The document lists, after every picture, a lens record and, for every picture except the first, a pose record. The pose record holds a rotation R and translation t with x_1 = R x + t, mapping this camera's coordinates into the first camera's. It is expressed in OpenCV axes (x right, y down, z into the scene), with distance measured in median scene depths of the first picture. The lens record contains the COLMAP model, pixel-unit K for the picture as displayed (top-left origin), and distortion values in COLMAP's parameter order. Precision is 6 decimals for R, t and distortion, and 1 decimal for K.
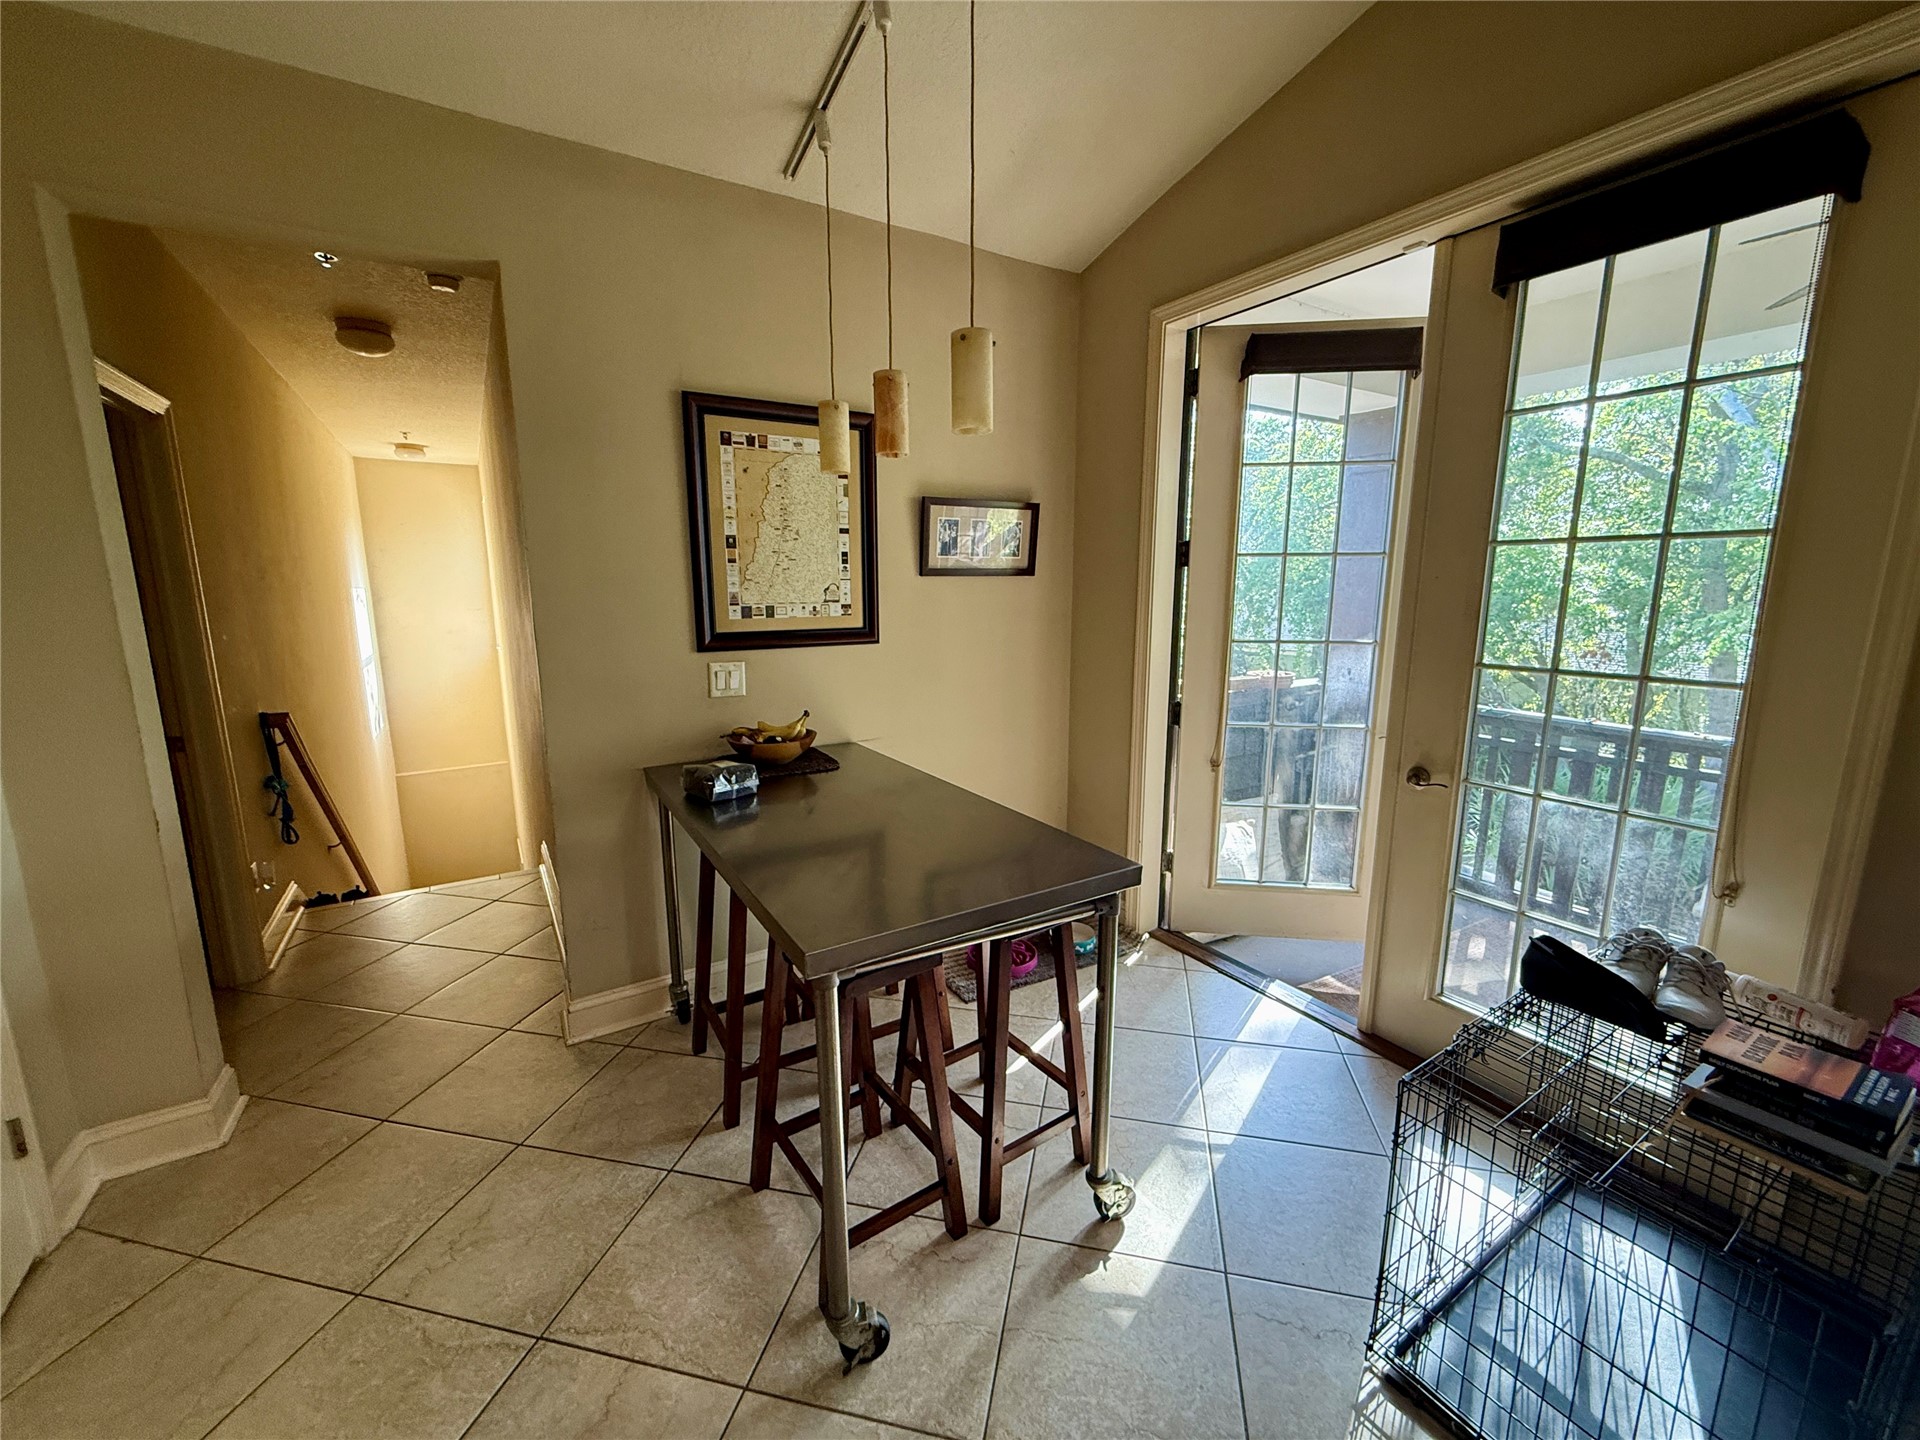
lens RADIAL K [[769.2, 0, 955.0], [0, 769.2, 721.9], [0, 0, 1]] dist [0.001440, 0.000113]
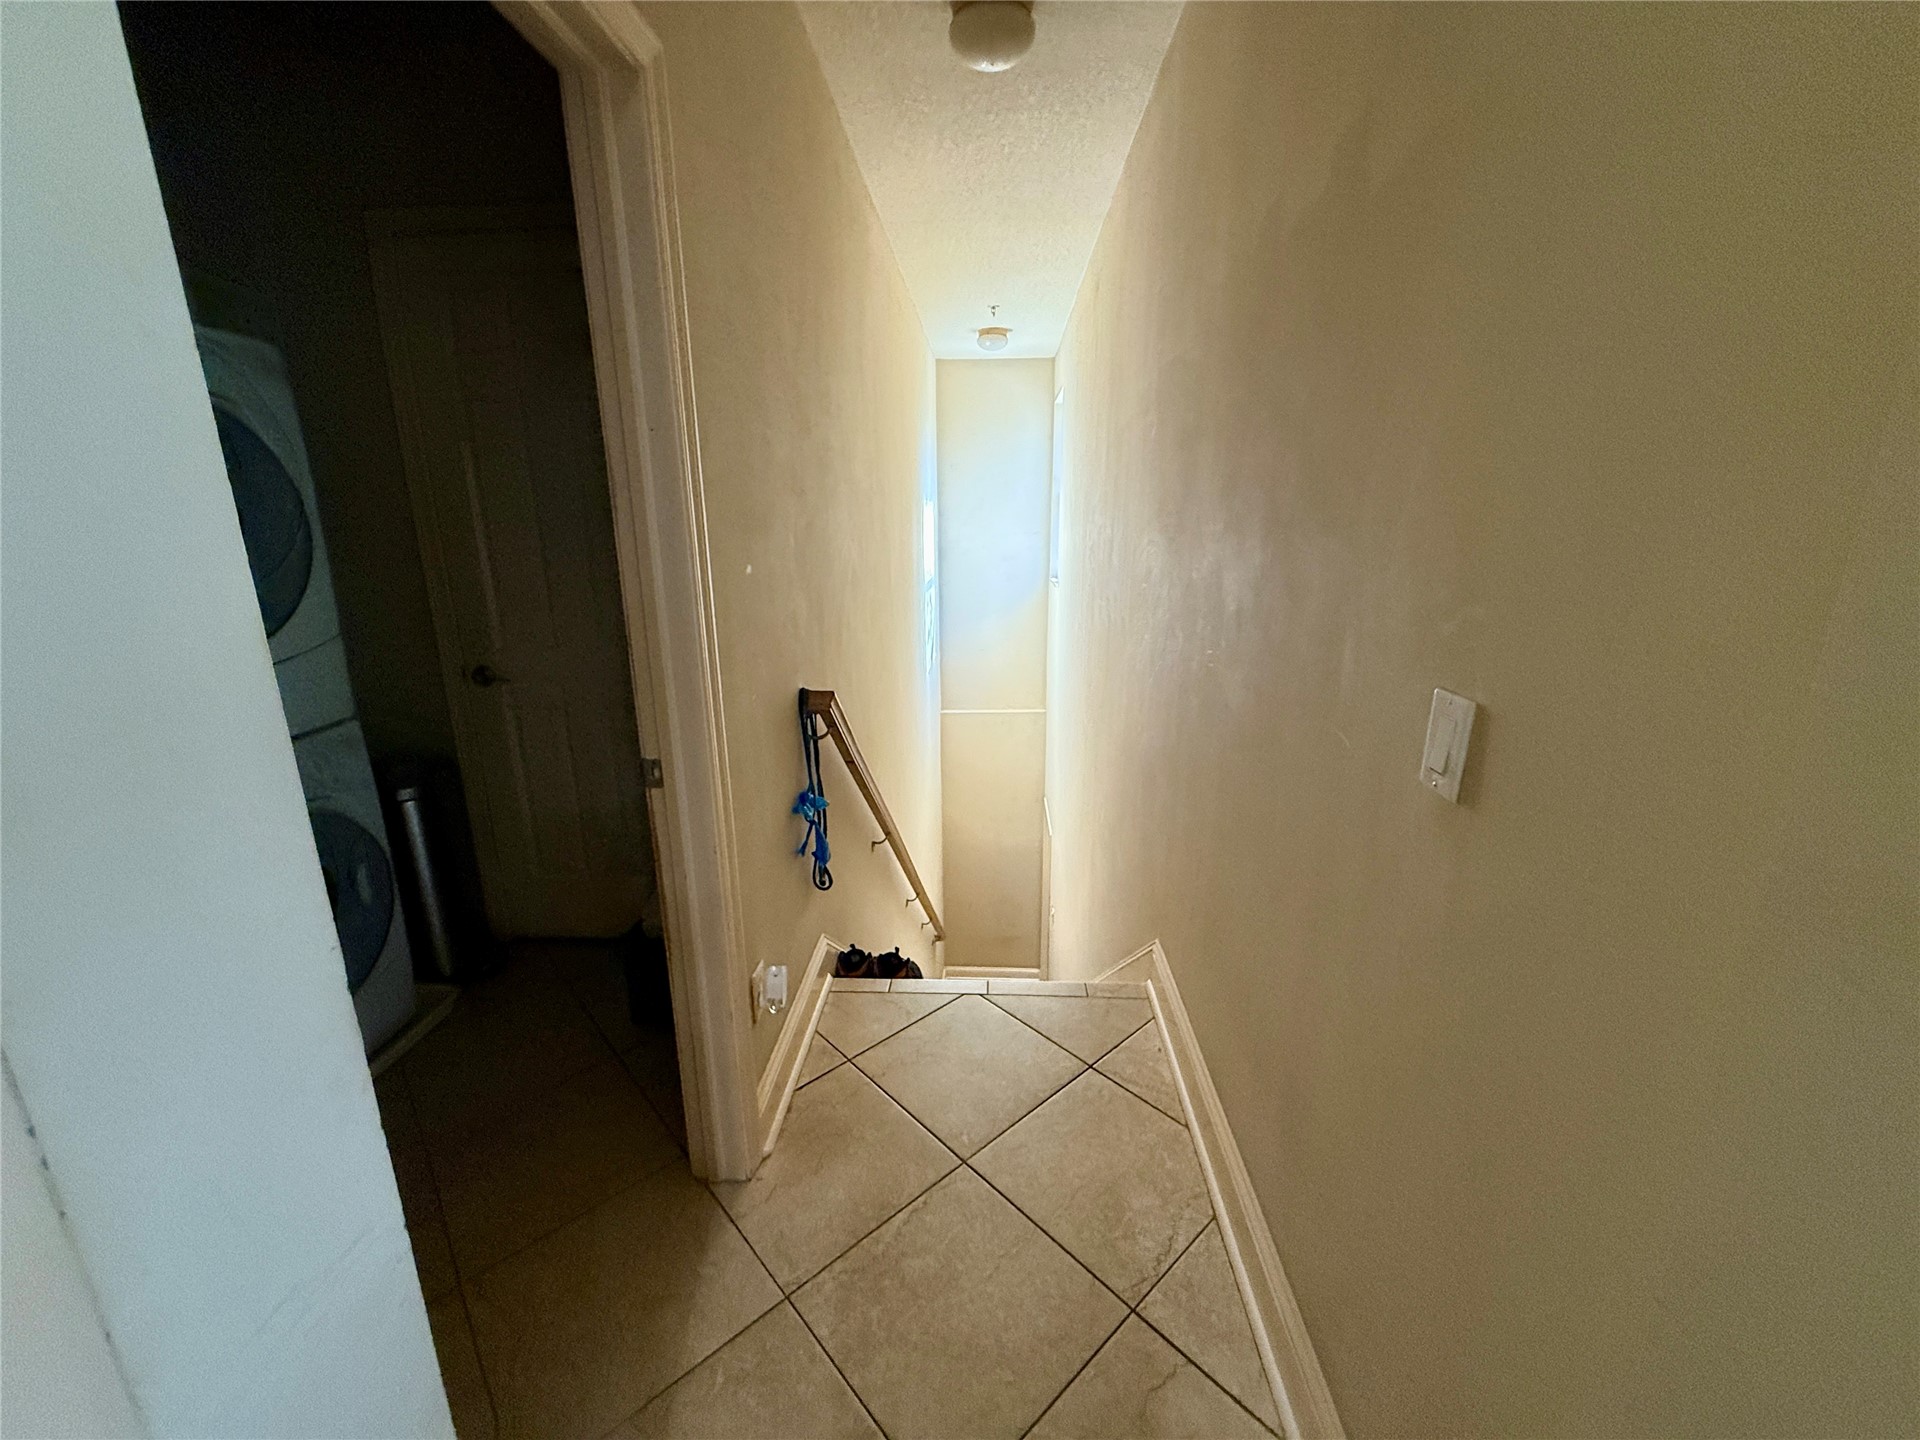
lens RADIAL K [[769.2, 0, 955.0], [0, 769.2, 721.9], [0, 0, 1]] dist [0.001440, 0.000113]
pose [[0.820220, 0.145057, -0.553352, -0.434666], [-0.095401, 0.988455, 0.117705, -0.068942], [0.564038, -0.043754, 0.824589, 0.535884]]
